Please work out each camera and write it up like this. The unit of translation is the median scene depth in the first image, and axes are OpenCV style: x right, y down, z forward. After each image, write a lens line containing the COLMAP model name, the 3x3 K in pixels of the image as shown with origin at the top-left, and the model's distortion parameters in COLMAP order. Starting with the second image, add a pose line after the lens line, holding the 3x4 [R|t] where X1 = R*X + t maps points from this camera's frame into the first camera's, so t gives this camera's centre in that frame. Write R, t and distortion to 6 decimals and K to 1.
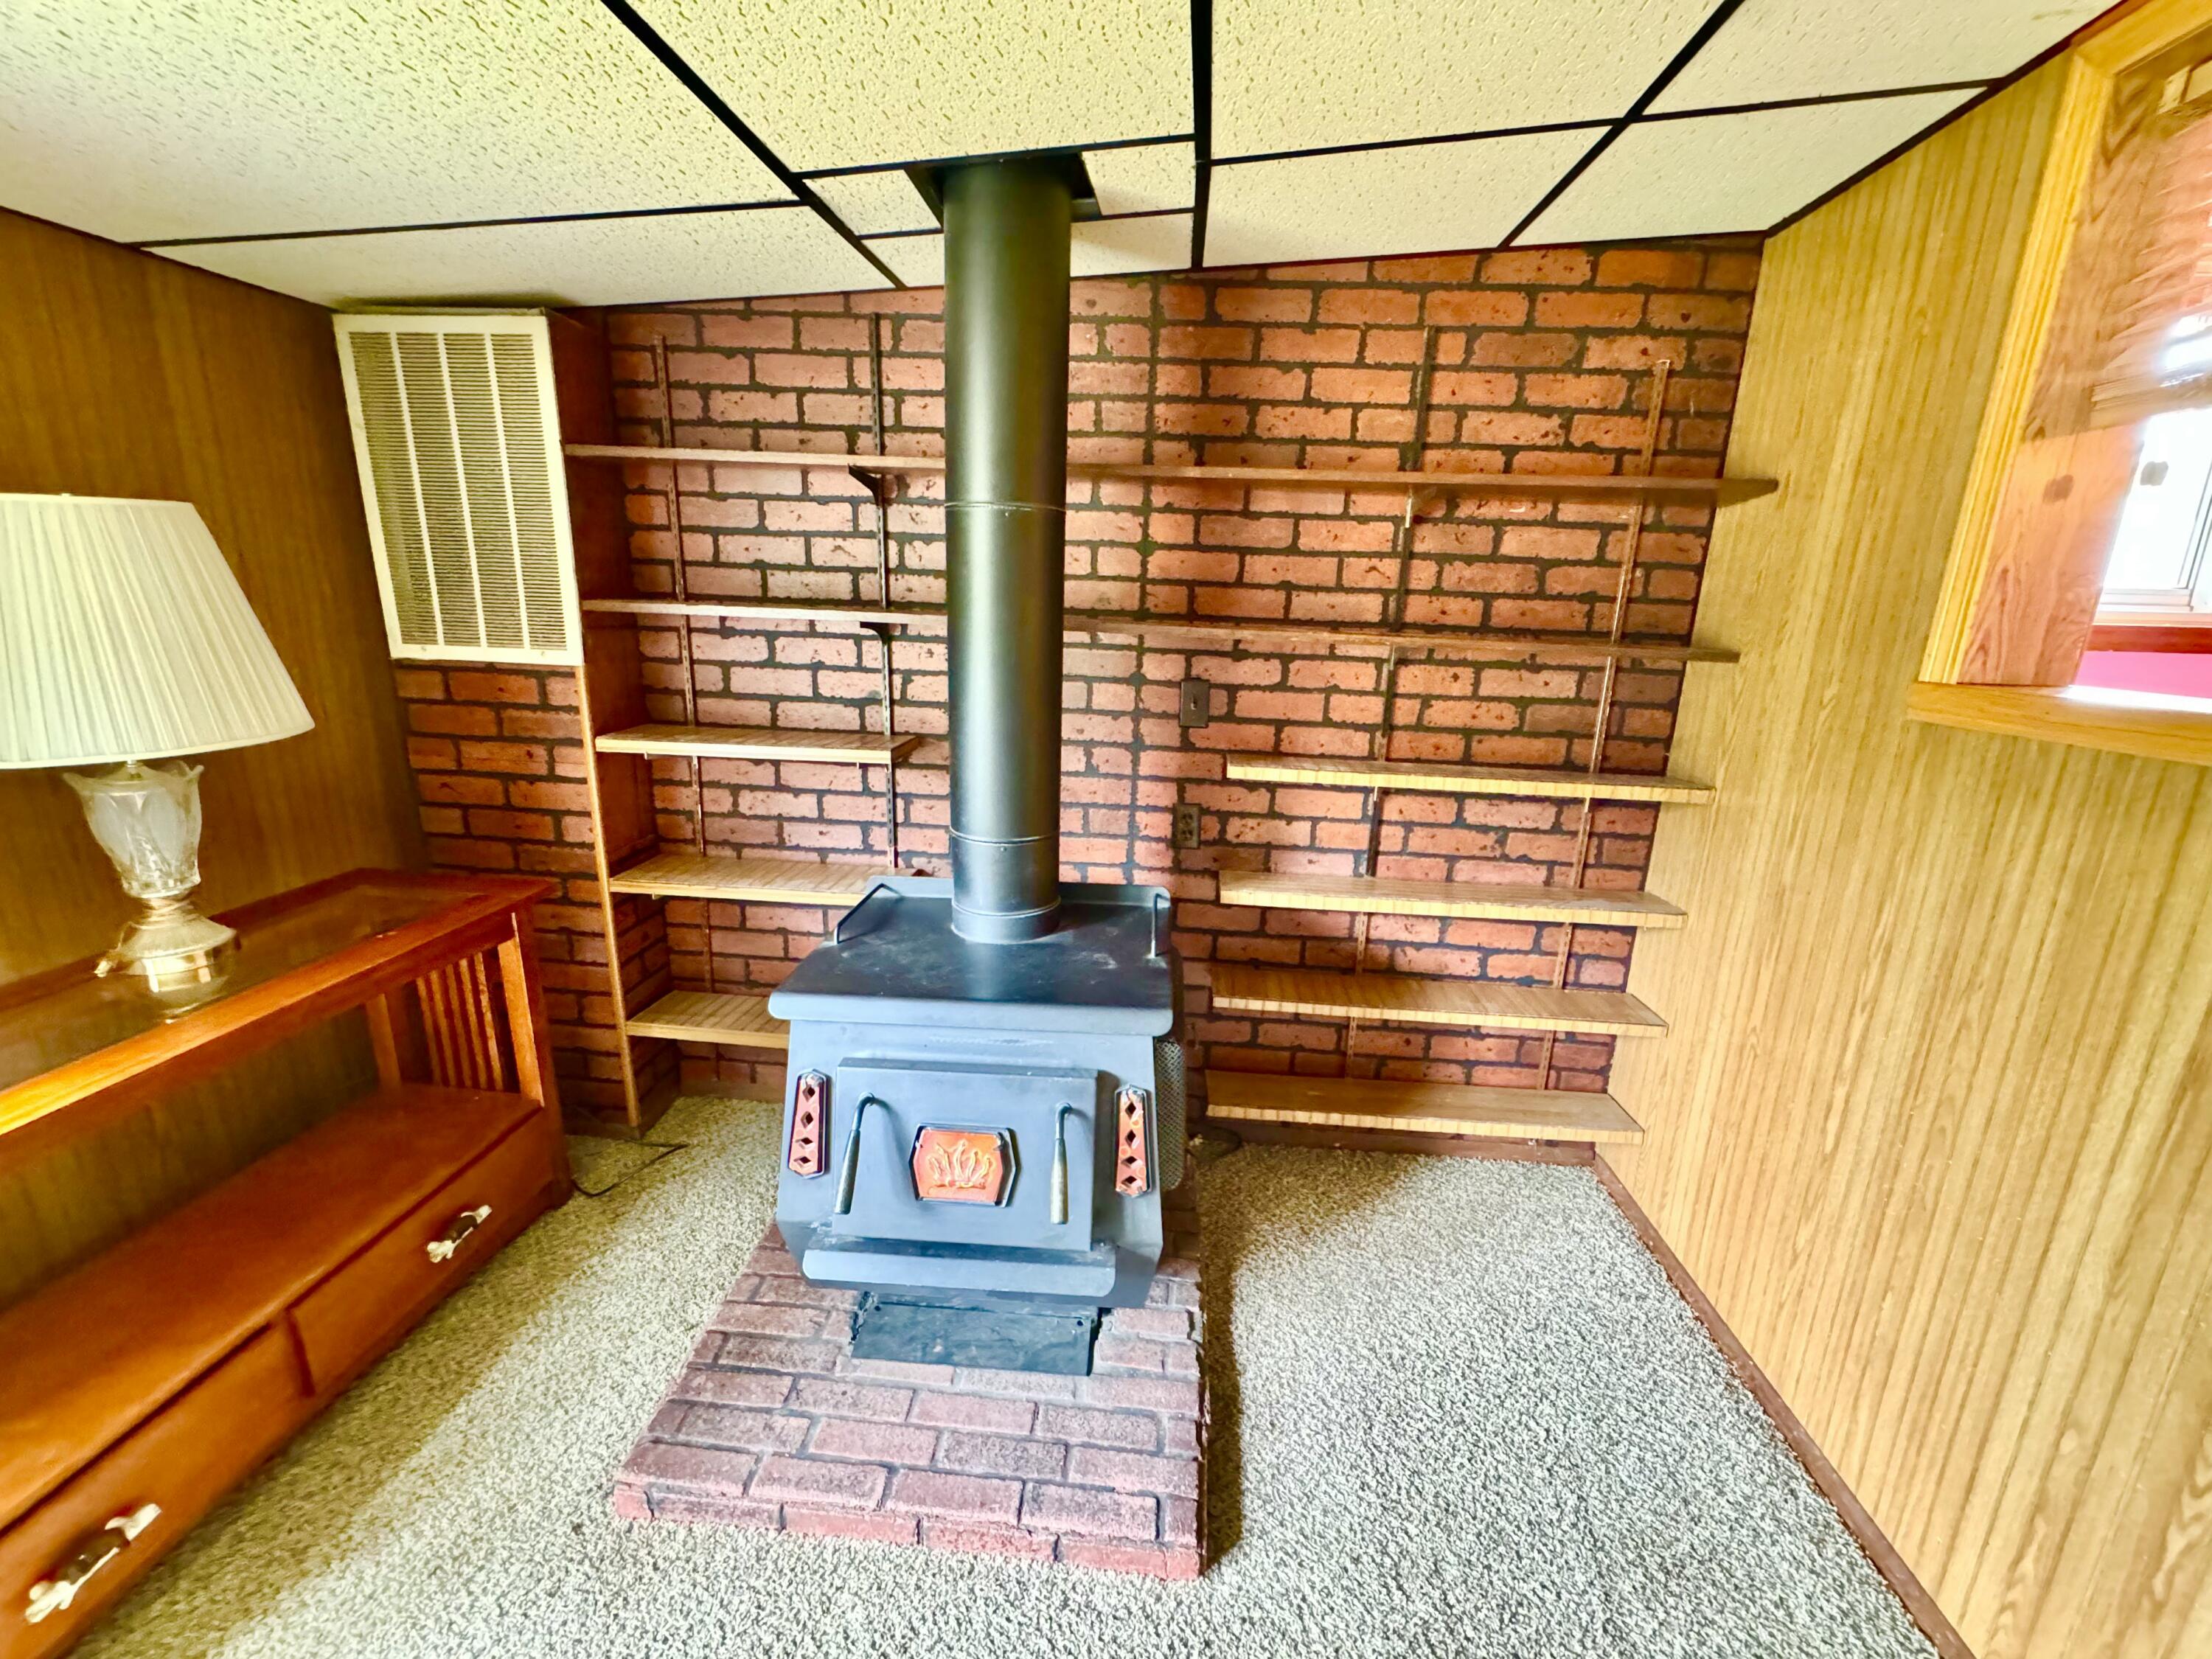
lens RADIAL K [[886.3, 0, 1112.2], [0, 886.3, 823.6], [0, 0, 1]] dist [0.000787, 0.000197]
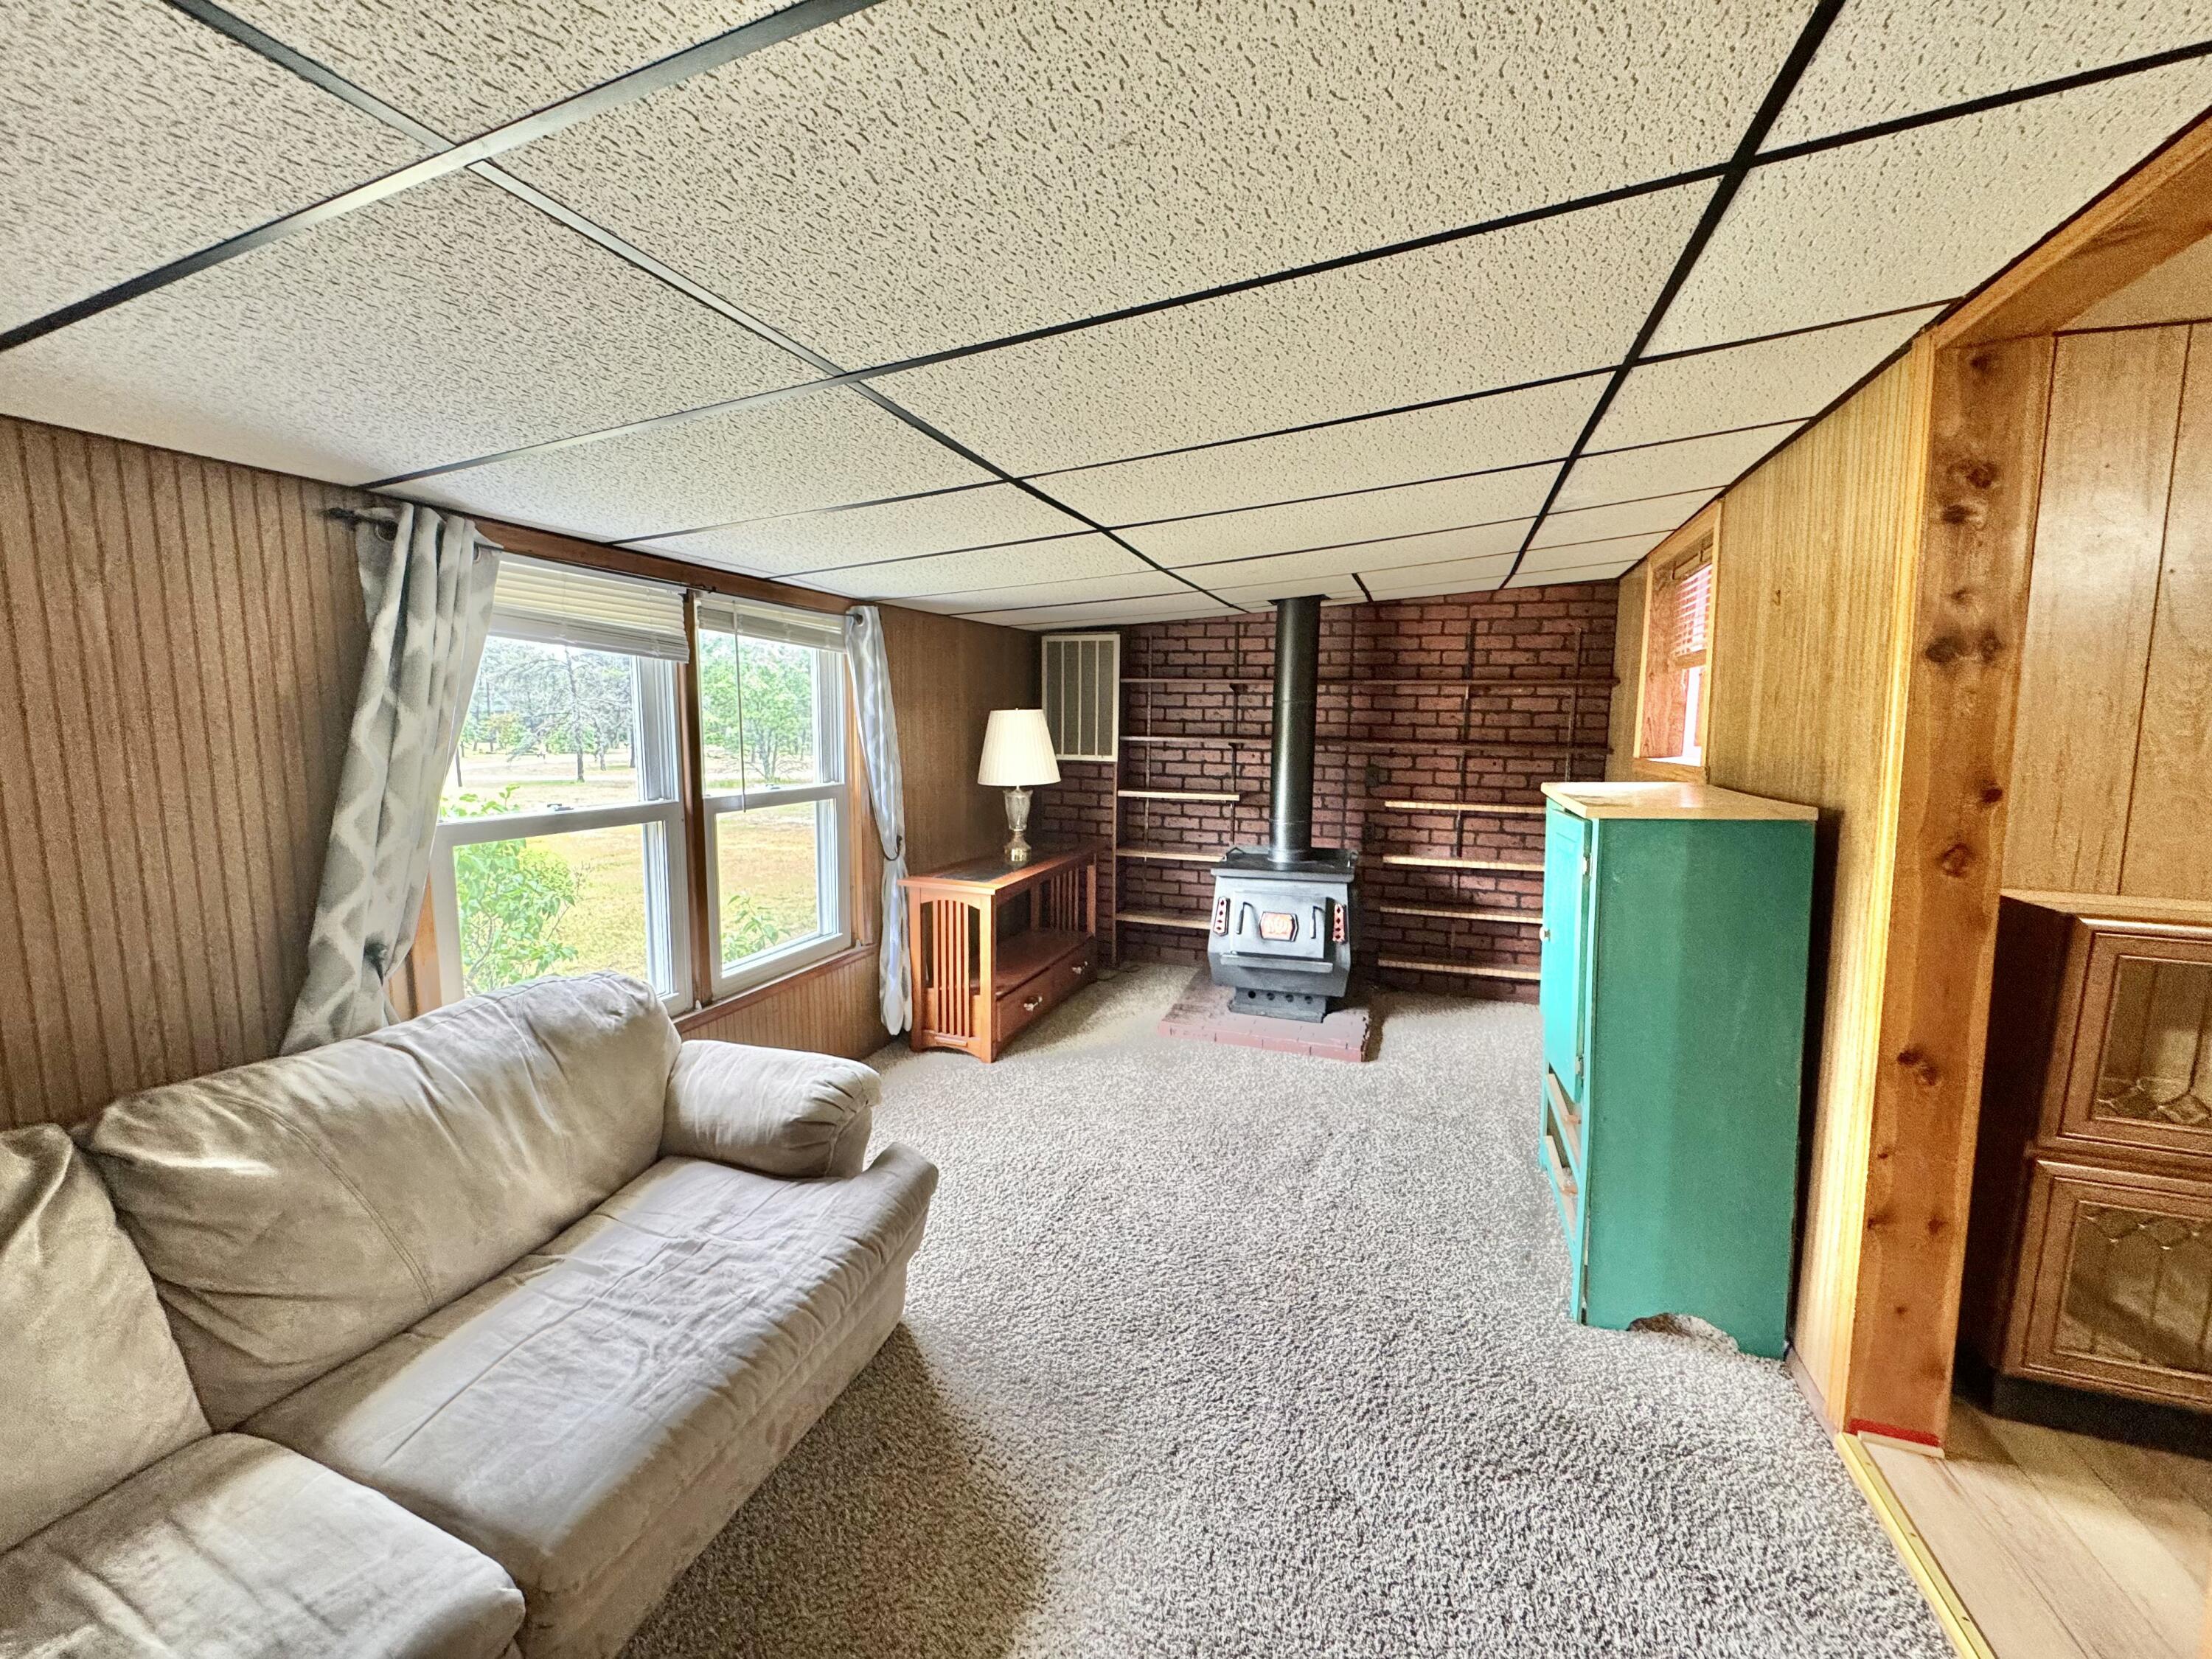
lens RADIAL K [[886.3, 0, 1108.1], [0, 886.3, 826.7], [0, 0, 1]] dist [0.000787, 0.000197]
pose [[0.967381, 0.009039, -0.253165, 0.016301], [-0.043594, 0.990394, -0.131220, 0.330883], [0.249547, 0.137976, 0.958483, -1.370503]]
